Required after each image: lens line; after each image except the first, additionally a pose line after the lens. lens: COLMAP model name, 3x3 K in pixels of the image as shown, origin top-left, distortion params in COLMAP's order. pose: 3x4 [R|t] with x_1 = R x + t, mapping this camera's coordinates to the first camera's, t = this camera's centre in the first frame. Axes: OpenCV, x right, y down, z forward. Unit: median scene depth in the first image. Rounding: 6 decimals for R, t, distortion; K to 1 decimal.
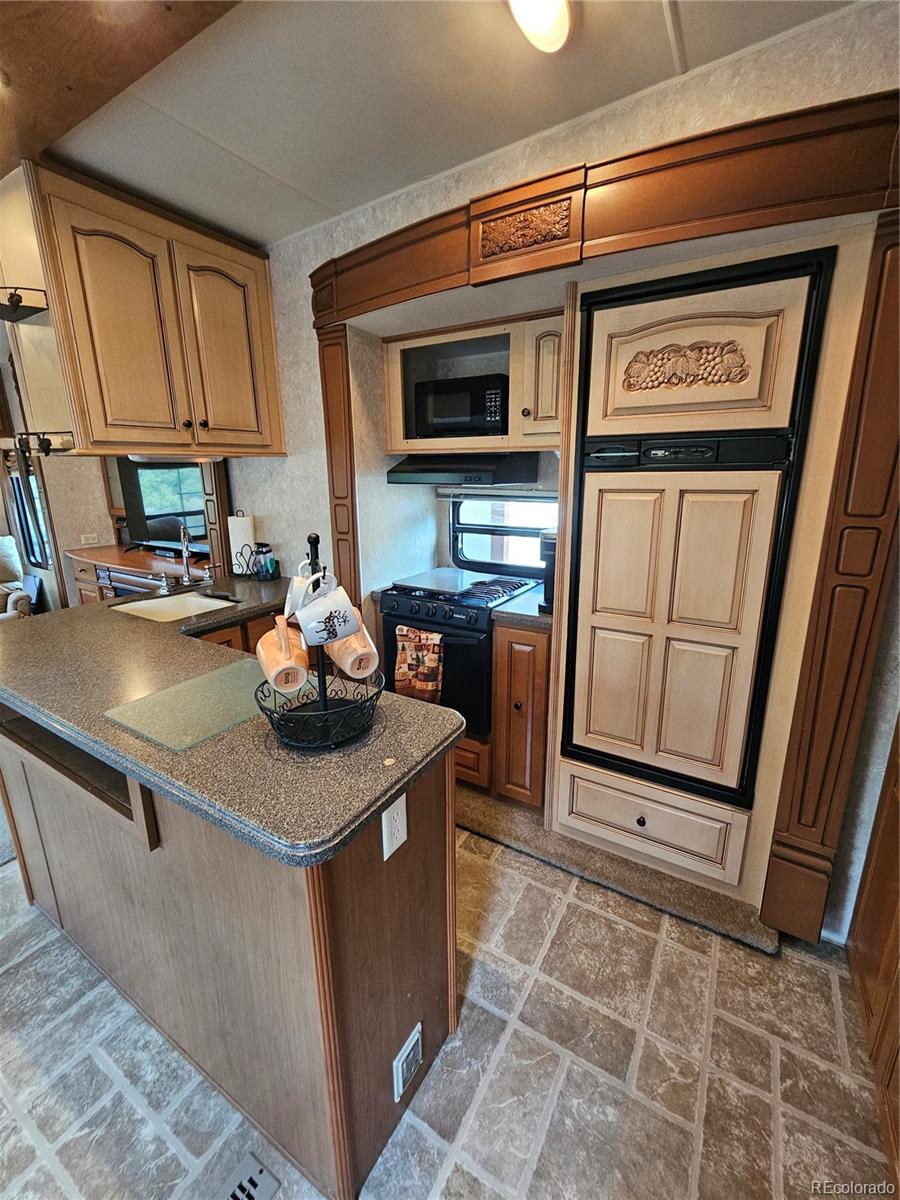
lens RADIAL K [[492.9, 0, 458.3], [0, 492.9, 593.0], [0, 0, 1]] dist [-0.002233, -0.000259]
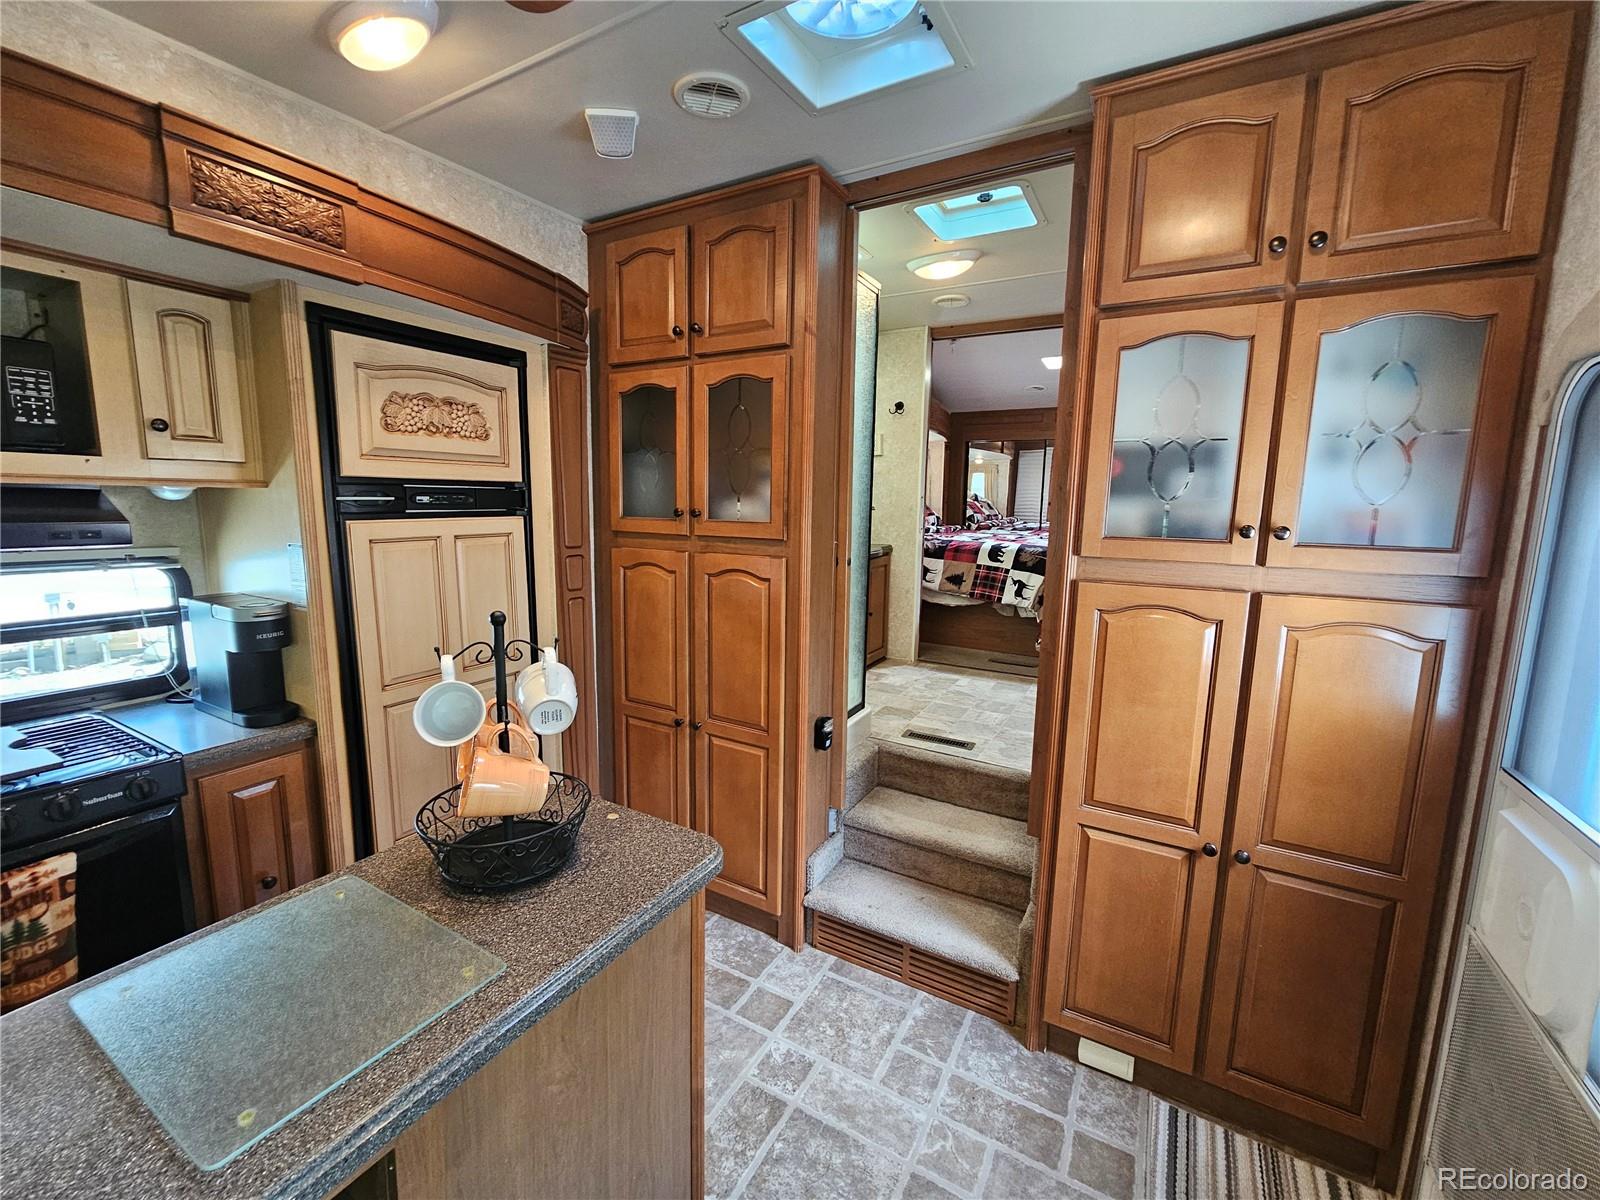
lens RADIAL K [[657.2, 0, 790.1], [0, 657.2, 591.2], [0, 0, 1]] dist [-0.002233, -0.000259]
pose [[-0.012351, -0.132655, 0.991085, -0.775194], [0.224944, 0.965387, 0.132018, -0.106657], [-0.974293, 0.224570, 0.017916, 0.289955]]
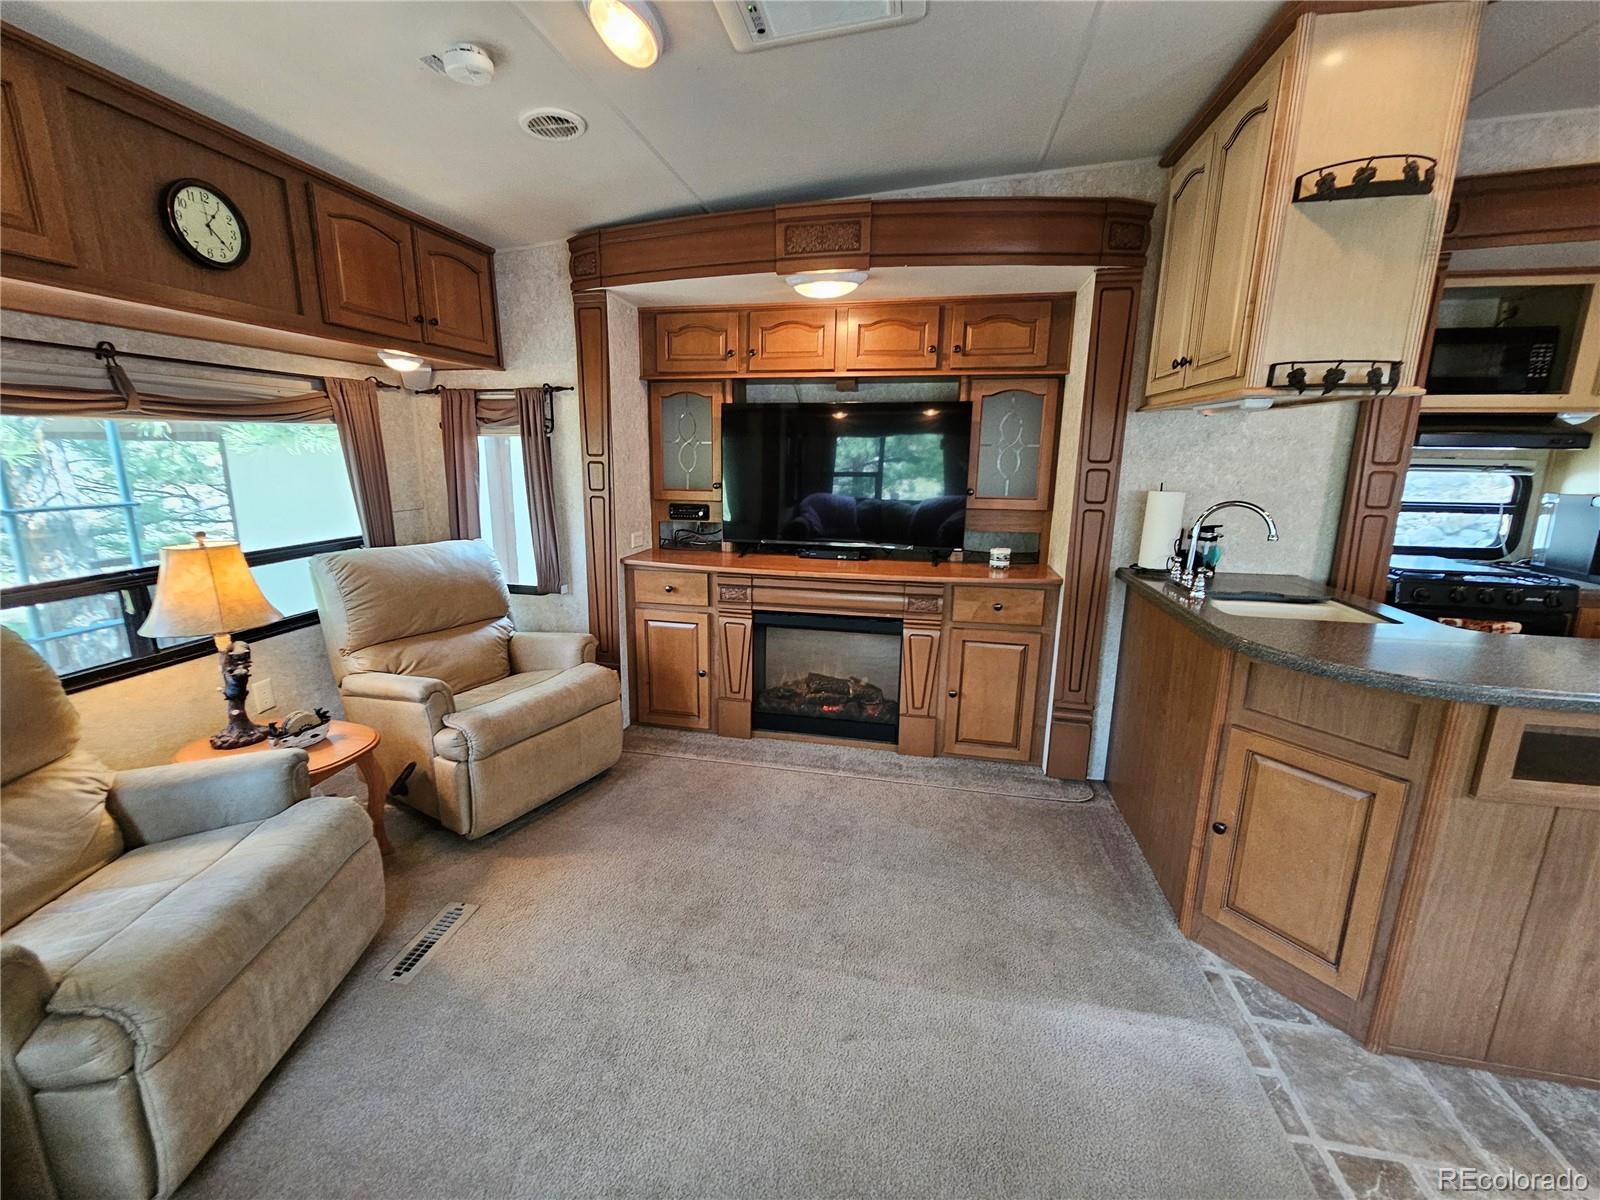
lens RADIAL K [[657.2, 0, 785.8], [0, 657.2, 587.0], [0, 0, 1]] dist [-0.002233, -0.000259]
pose [[0.947453, -0.053038, 0.315468, -1.900457], [0.065195, 0.997477, -0.028100, -0.032498], [-0.313182, 0.047191, 0.948520, 0.379000]]
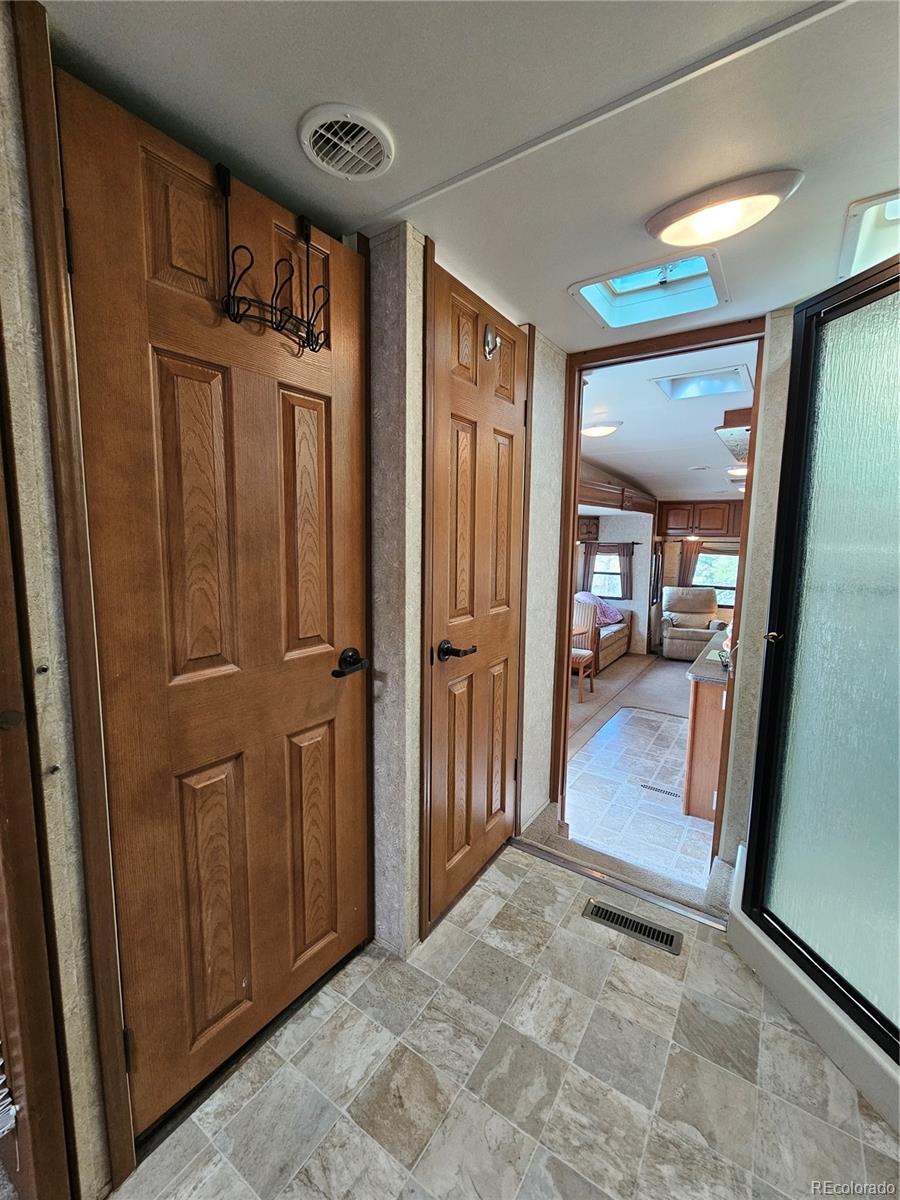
lens RADIAL K [[492.9, 0, 456.0], [0, 492.9, 593.8], [0, 0, 1]] dist [-0.002233, -0.000259]
pose [[-0.059574, 0.133050, -0.989317, 1.644937], [-0.250972, 0.957246, 0.143850, -0.100753], [0.966159, 0.256861, -0.023635, -0.413491]]
